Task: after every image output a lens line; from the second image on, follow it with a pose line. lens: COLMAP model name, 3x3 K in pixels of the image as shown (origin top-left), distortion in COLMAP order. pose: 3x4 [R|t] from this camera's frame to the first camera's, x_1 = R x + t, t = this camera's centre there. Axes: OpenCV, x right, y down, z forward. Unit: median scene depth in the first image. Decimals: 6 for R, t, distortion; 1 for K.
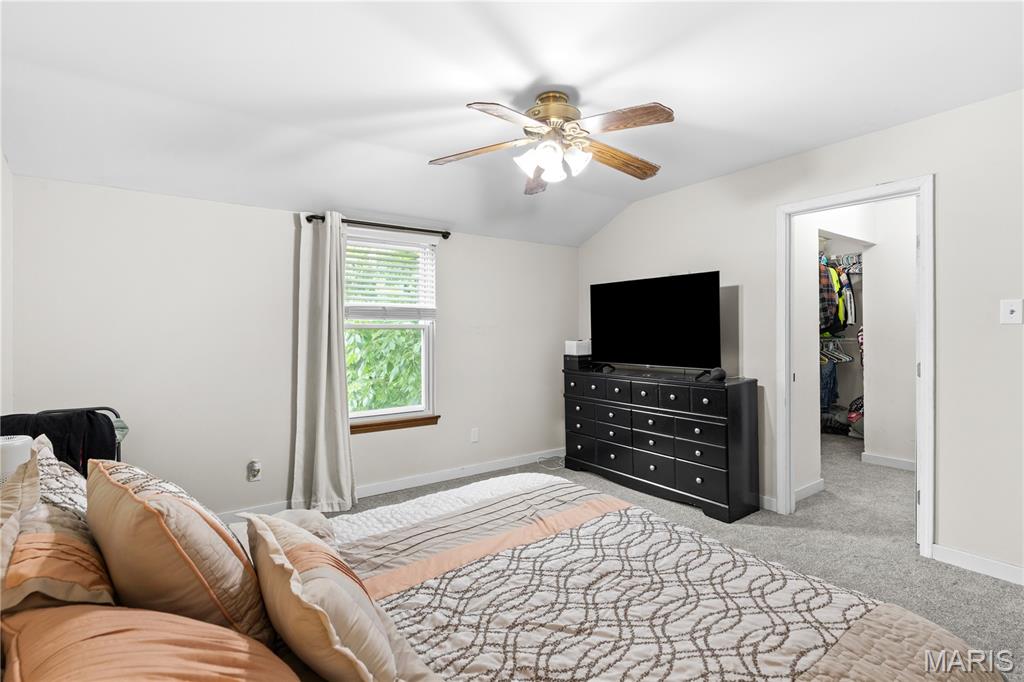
lens RADIAL K [[475.3, 0, 518.2], [0, 475.3, 331.4], [0, 0, 1]] dist [-0.002145, -0.000494]
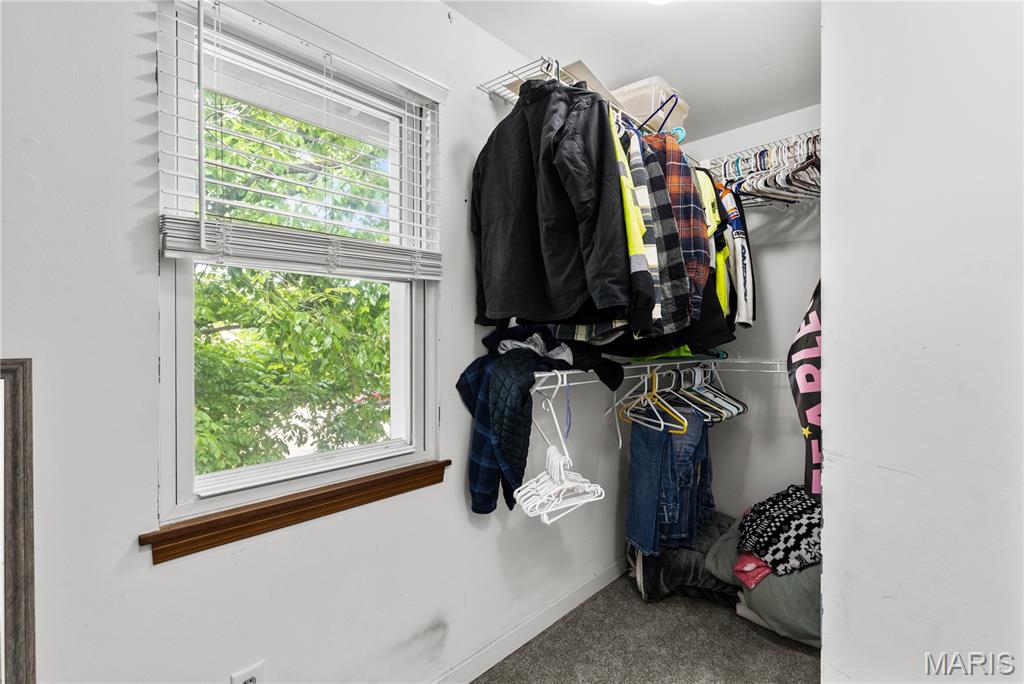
lens RADIAL K [[475.3, 0, 518.2], [0, 475.3, 332.4], [0, 0, 1]] dist [-0.002145, -0.000494]
pose [[0.978873, 0.015655, 0.203867, 0.443482], [-0.012975, 0.999811, -0.014478, -0.000179], [-0.204055, 0.011527, 0.978892, 0.660875]]
